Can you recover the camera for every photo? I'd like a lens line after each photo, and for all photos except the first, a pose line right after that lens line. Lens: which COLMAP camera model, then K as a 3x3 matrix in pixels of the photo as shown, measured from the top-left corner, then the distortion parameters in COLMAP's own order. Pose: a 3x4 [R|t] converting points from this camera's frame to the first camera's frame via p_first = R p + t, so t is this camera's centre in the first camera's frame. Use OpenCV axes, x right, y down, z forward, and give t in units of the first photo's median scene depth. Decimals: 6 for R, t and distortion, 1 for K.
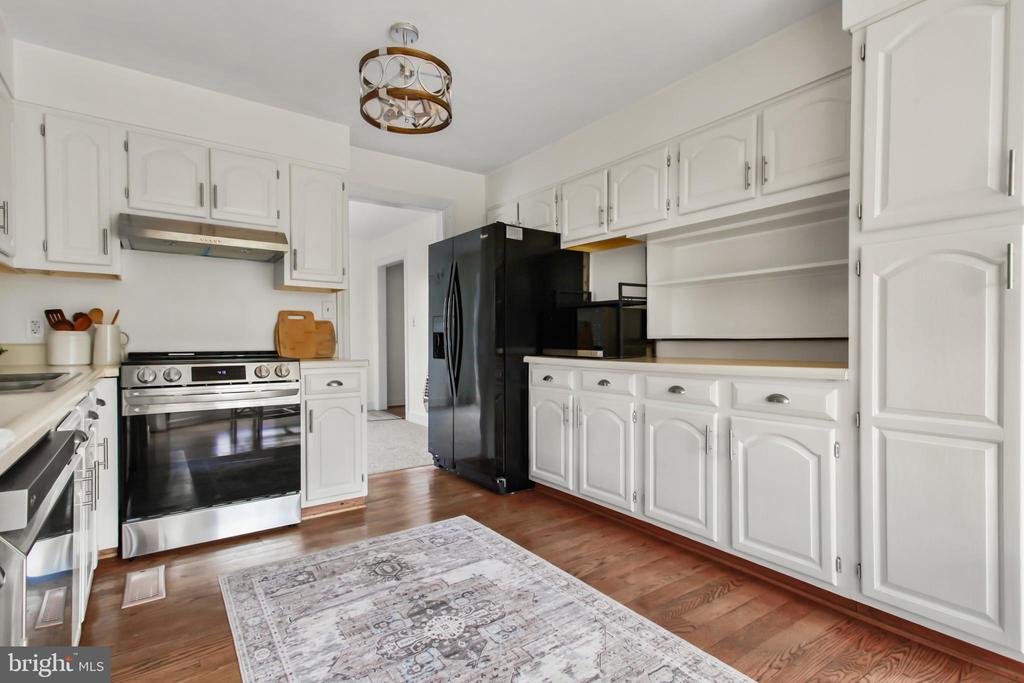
lens RADIAL K [[488.0, 0, 512.0], [0, 488.0, 341.5], [0, 0, 1]] dist [0.000220, 0.000350]
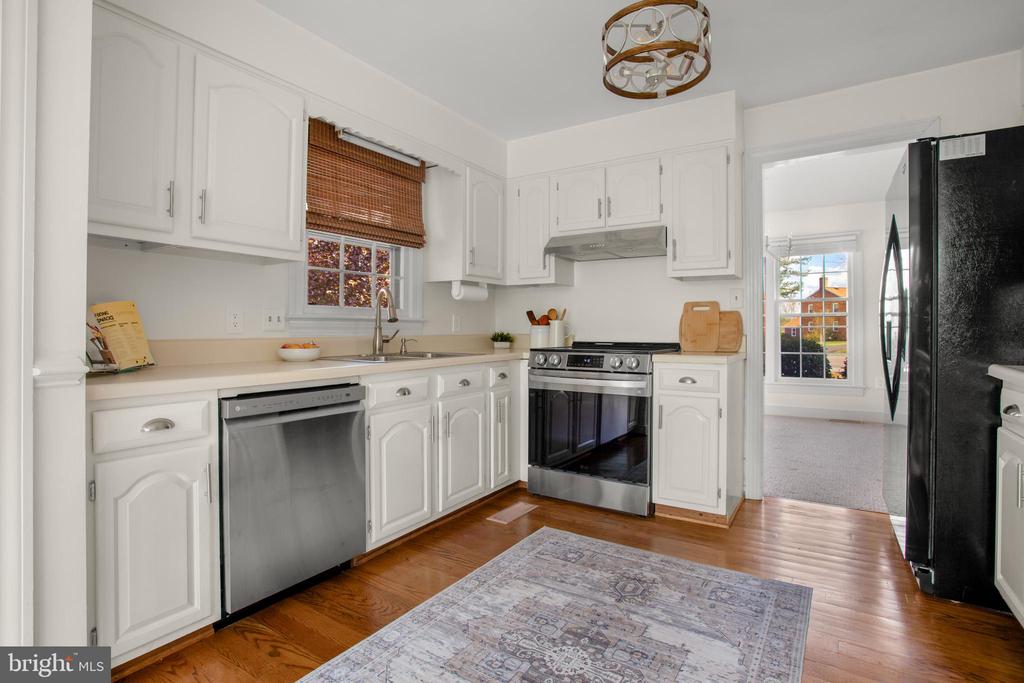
lens RADIAL K [[510.5, 0, 511.0], [0, 510.5, 322.6], [0, 0, 1]] dist [-0.047711, 0.001339]
pose [[0.348403, -0.012517, -0.937261, 0.521359], [-0.004463, 0.999877, -0.015012, -0.007759], [0.937334, 0.009414, 0.348304, 0.448412]]
